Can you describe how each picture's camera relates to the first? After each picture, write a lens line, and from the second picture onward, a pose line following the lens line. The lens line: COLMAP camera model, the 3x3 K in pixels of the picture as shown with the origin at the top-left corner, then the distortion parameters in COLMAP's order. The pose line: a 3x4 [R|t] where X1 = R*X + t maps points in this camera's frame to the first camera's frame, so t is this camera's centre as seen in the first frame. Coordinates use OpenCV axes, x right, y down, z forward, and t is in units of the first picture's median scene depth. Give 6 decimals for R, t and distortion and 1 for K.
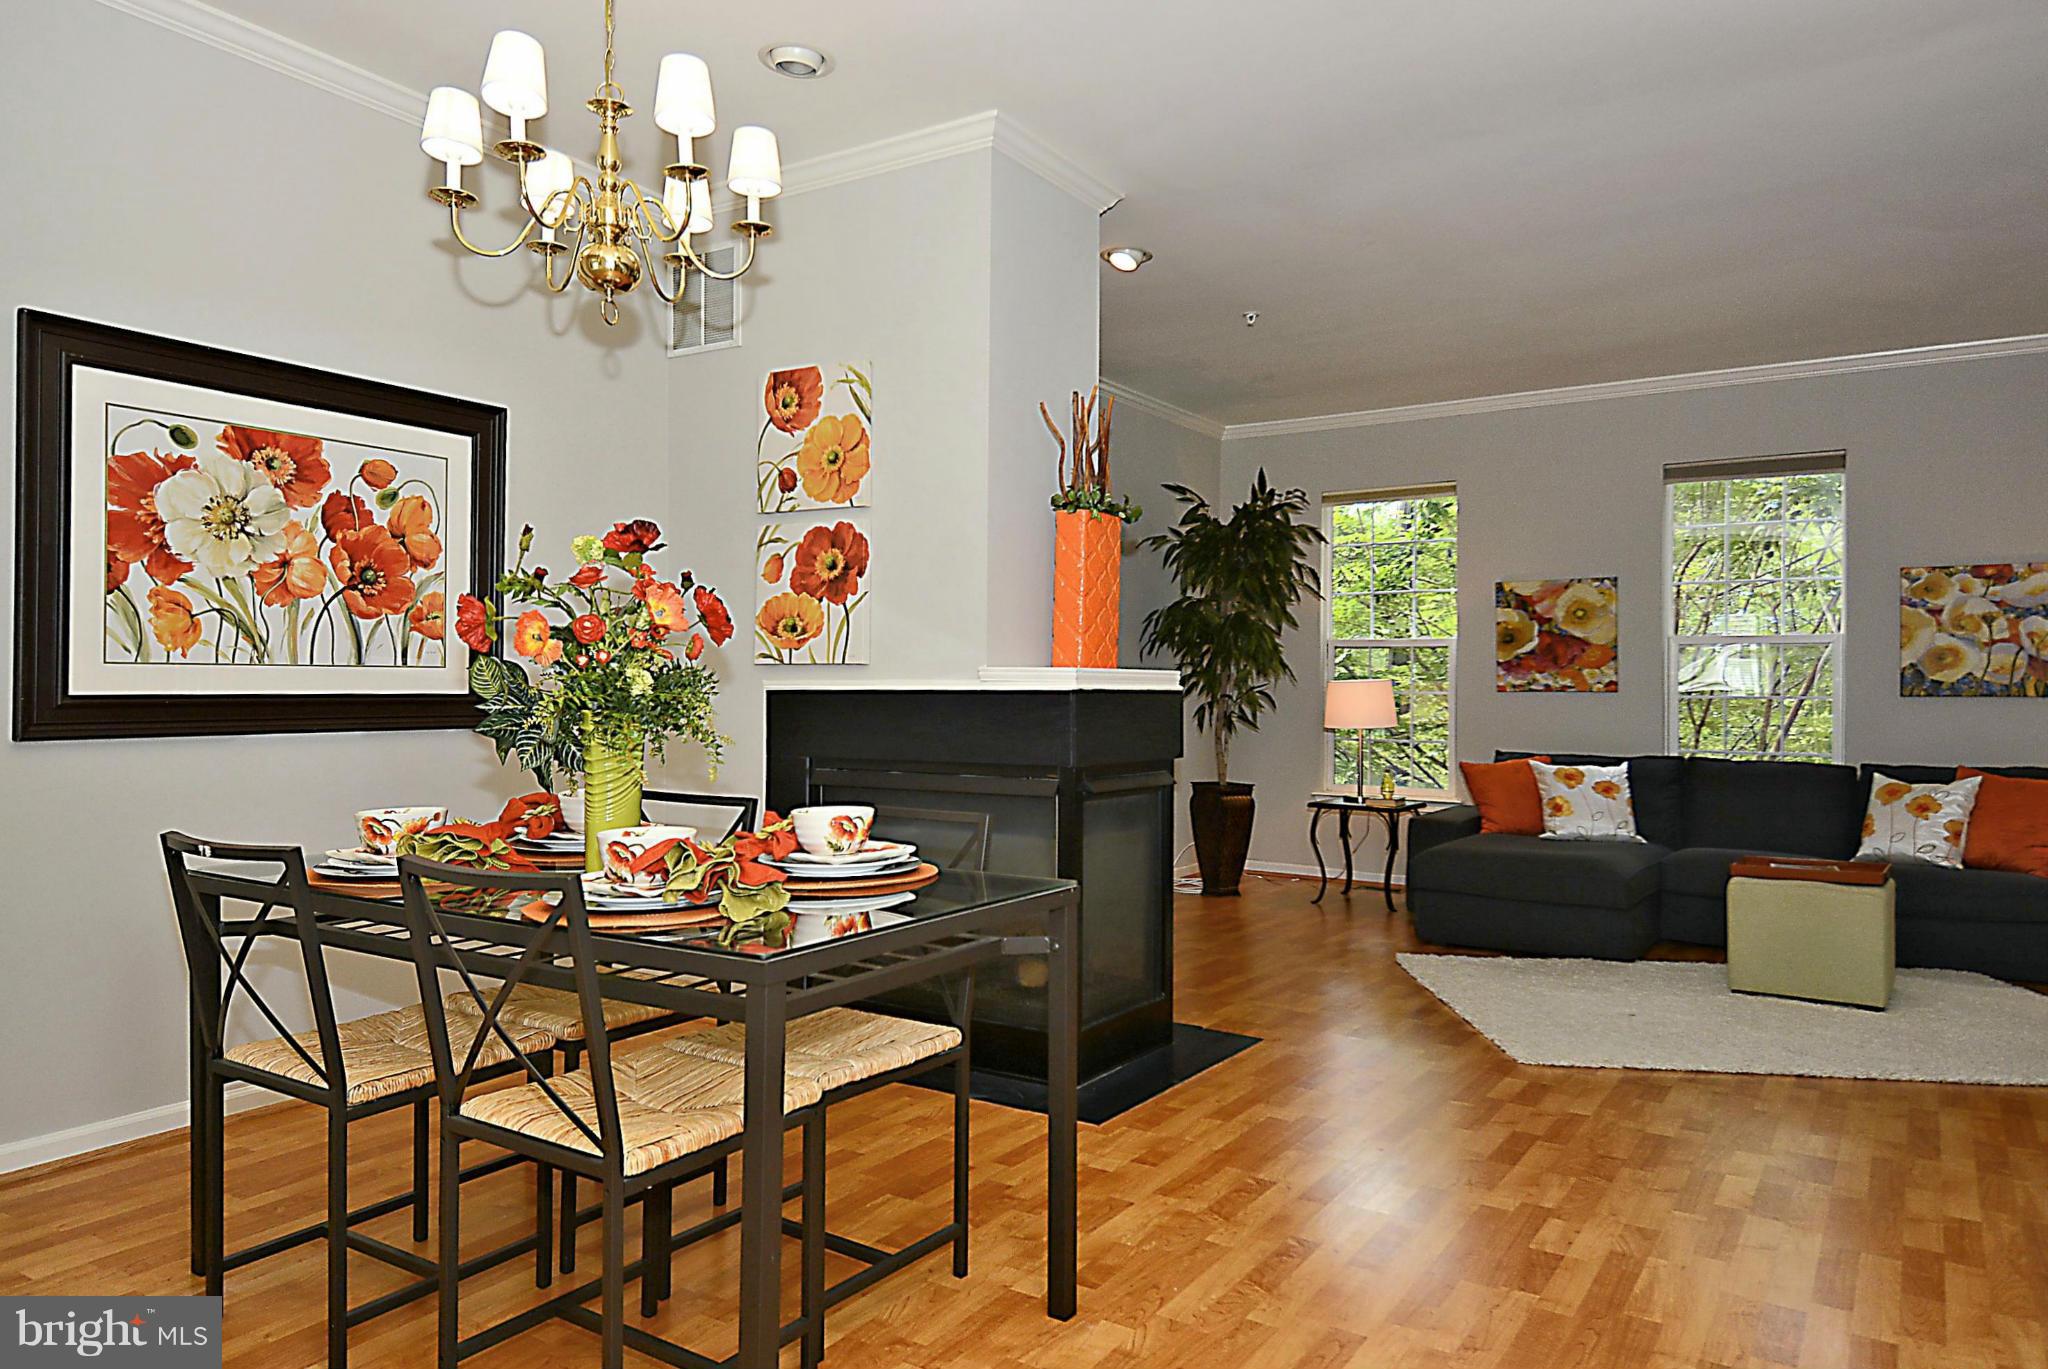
lens RADIAL K [[1354.9, 0, 1043.0], [0, 1354.9, 683.1], [0, 0, 1]] dist [0.040434, 0.003126]
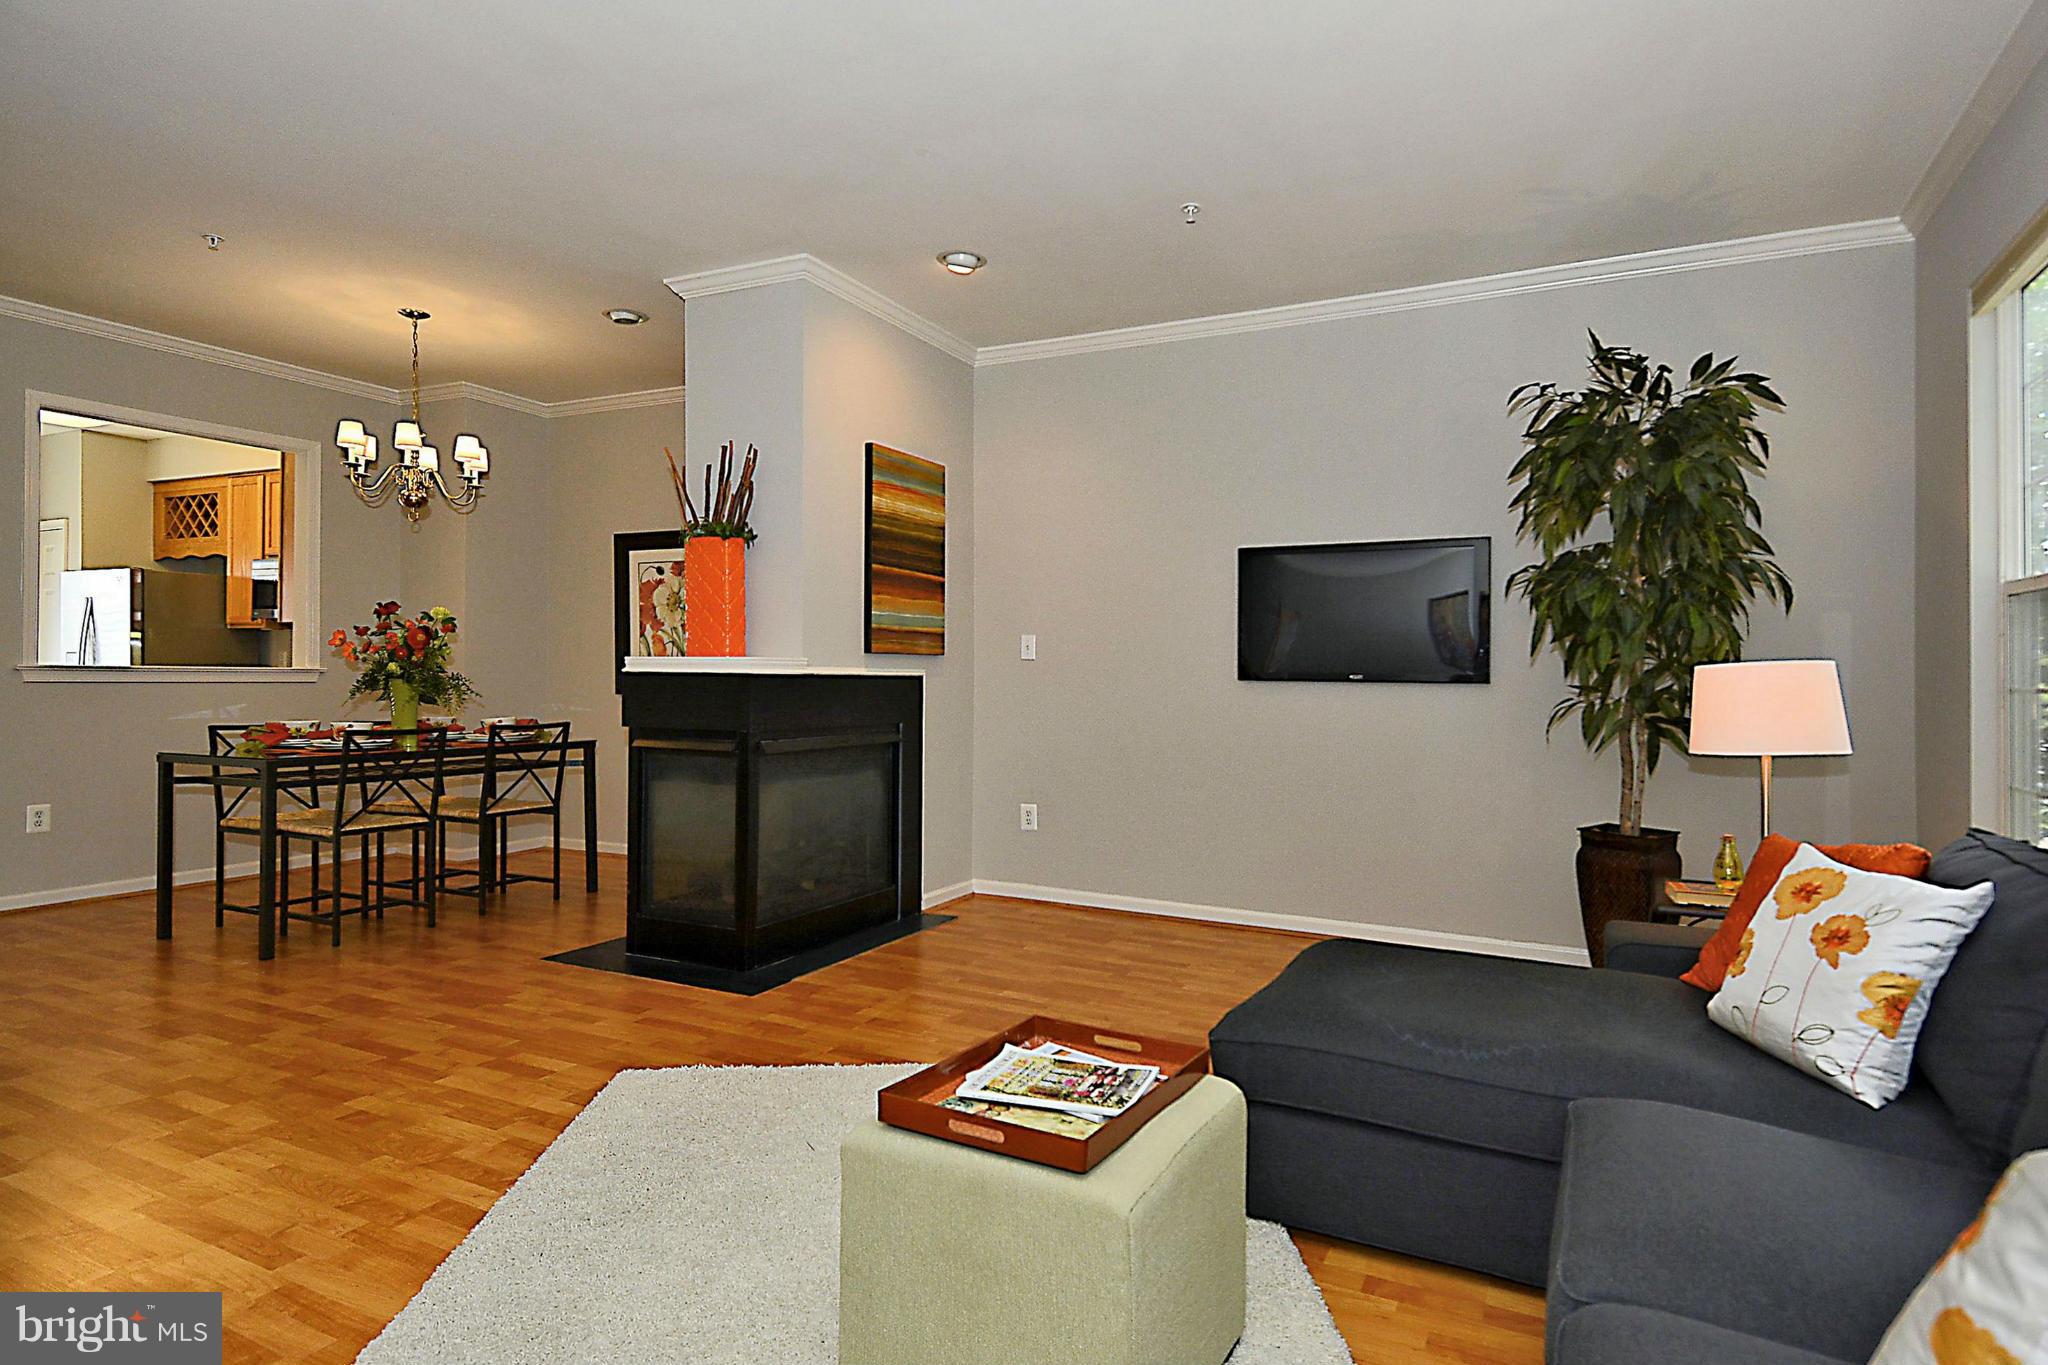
lens RADIAL K [[1102.8, 0, 1030.2], [0, 1102.8, 683.0], [0, 0, 1]] dist [0.031633, -0.015860]
pose [[0.110490, 0.000784, -0.993877, 0.763987], [-0.007915, 0.999969, -0.000091, 0.006799], [0.993846, 0.007876, 0.110493, 0.803835]]
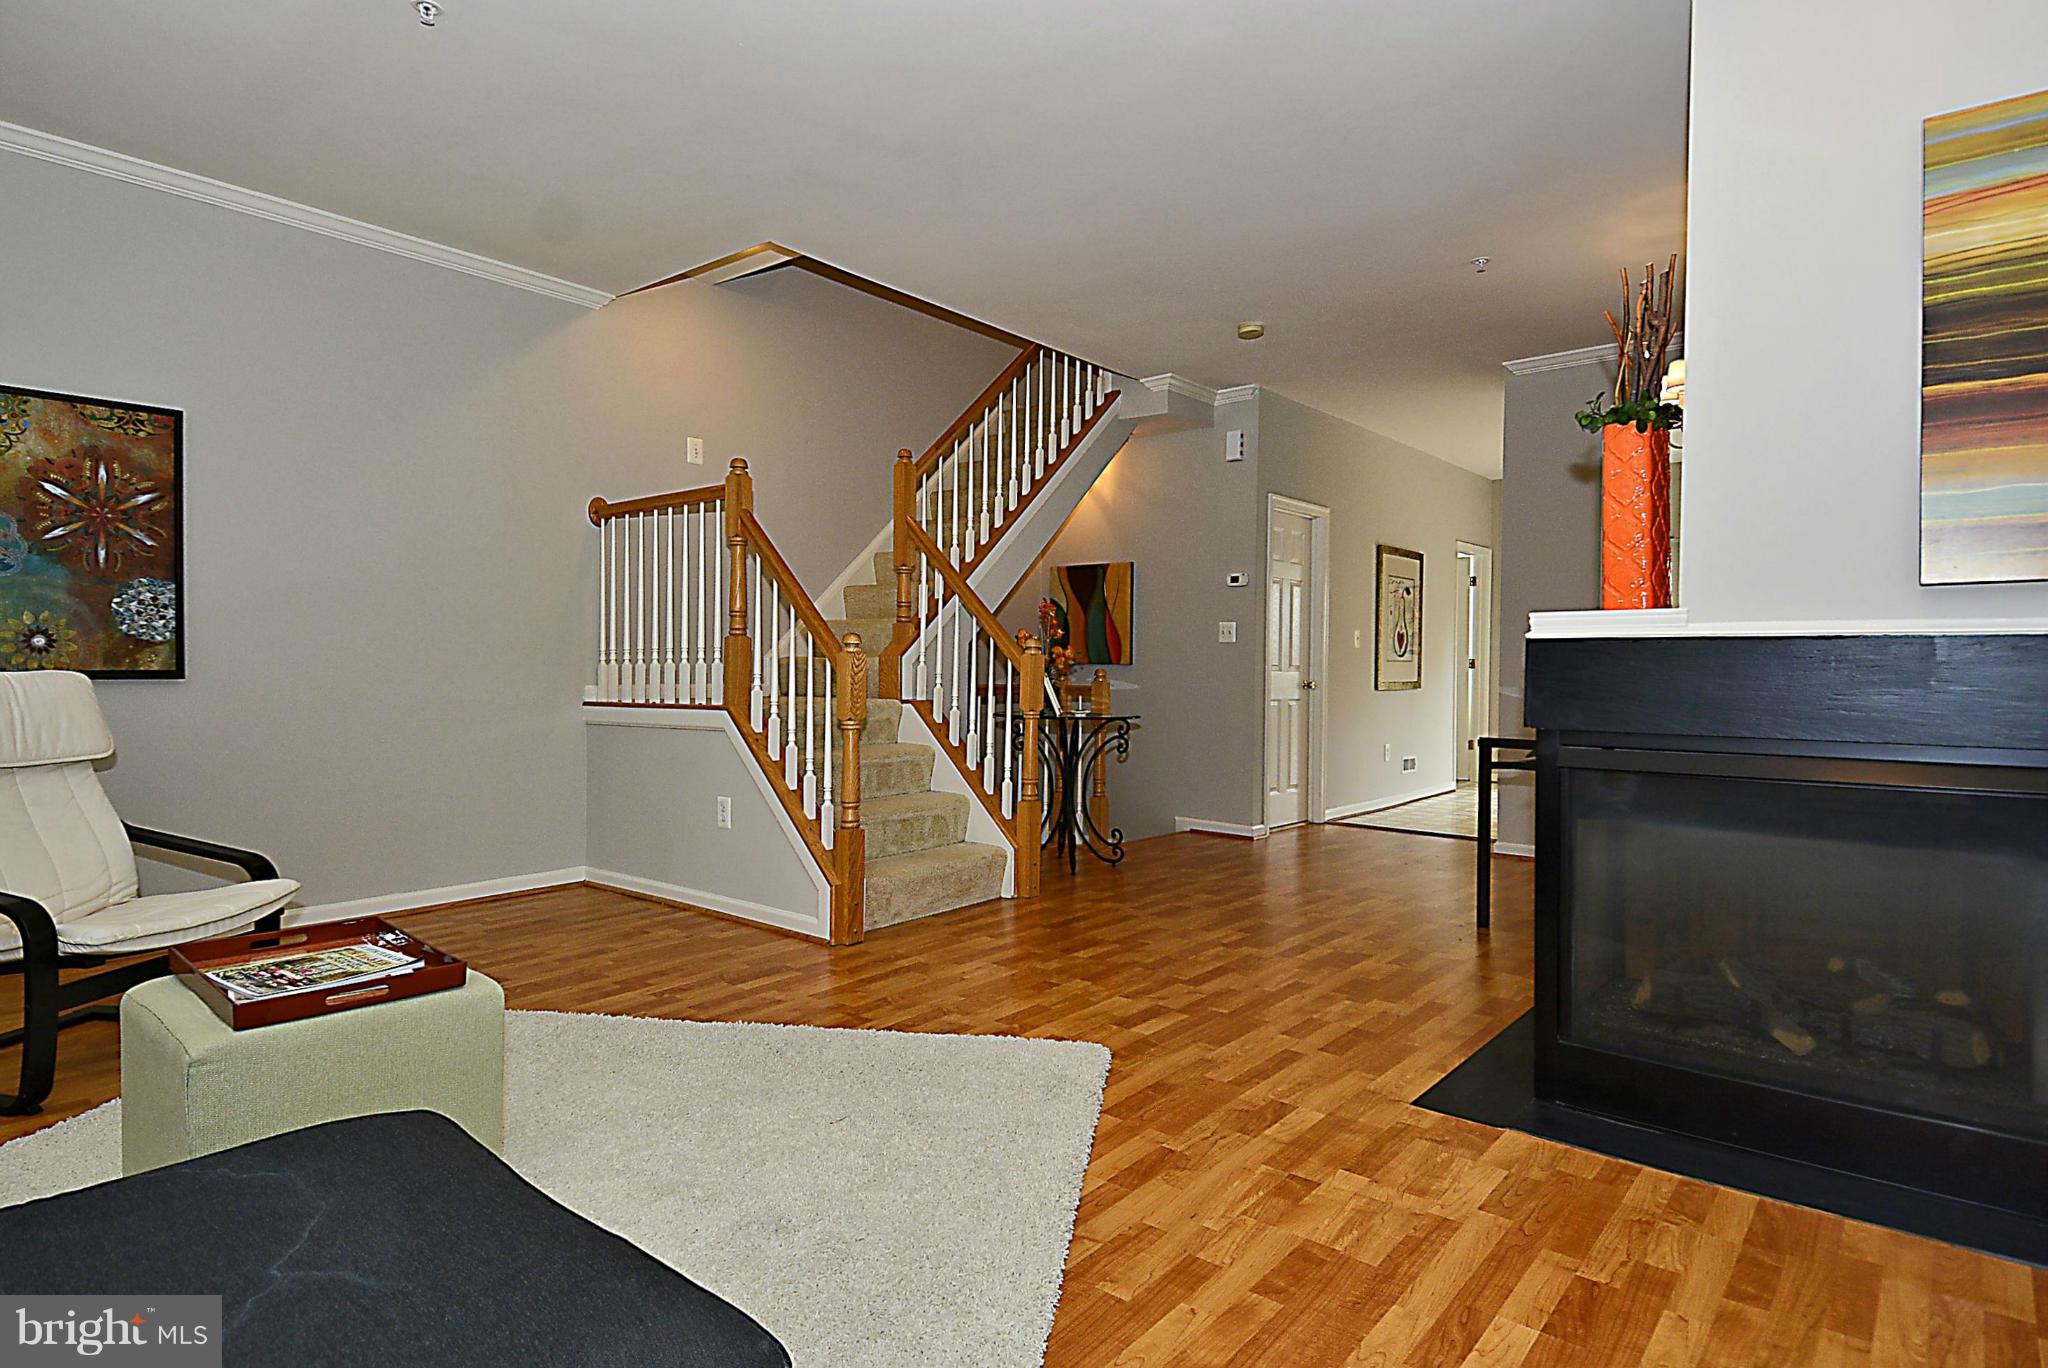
lens RADIAL K [[1102.8, 0, 1049.0], [0, 1102.8, 680.1], [0, 0, 1]] dist [0.031633, -0.015860]
pose [[-0.993123, -0.016528, 0.115906, 0.209318], [-0.015344, 0.999821, 0.011101, 0.019756], [-0.116069, 0.009247, -0.993198, 1.160728]]
